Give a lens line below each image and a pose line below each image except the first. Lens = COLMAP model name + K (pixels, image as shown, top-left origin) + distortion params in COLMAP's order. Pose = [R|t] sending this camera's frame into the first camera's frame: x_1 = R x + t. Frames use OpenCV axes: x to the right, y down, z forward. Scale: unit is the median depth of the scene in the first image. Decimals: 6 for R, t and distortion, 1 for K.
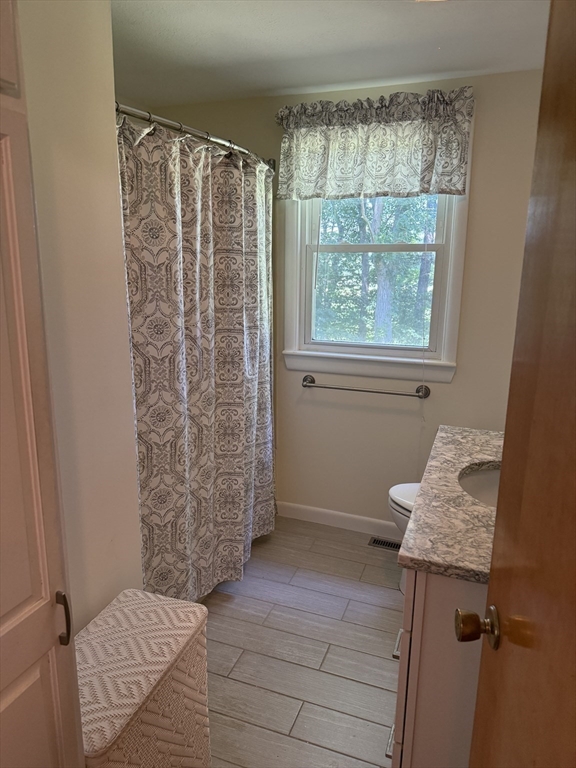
lens RADIAL K [[541.6, 0, 284.0], [0, 541.6, 381.7], [0, 0, 1]] dist [0.038556, -0.061657]
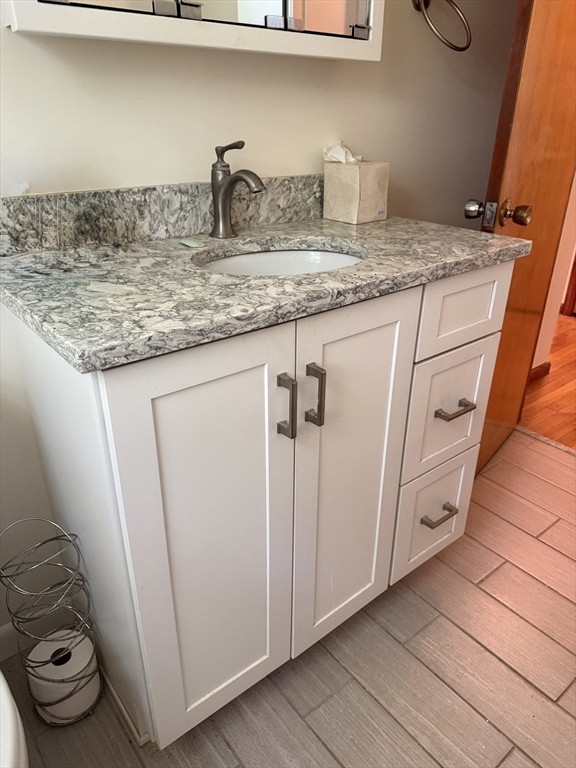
lens RADIAL K [[541.6, 0, 284.0], [0, 541.6, 381.7], [0, 0, 1]] dist [0.038556, -0.061657]
pose [[-0.861907, -0.238105, 0.447686, 0.058614], [0.096068, 0.790224, 0.605241, -0.087429], [-0.497884, 0.564670, -0.658225, 1.300798]]
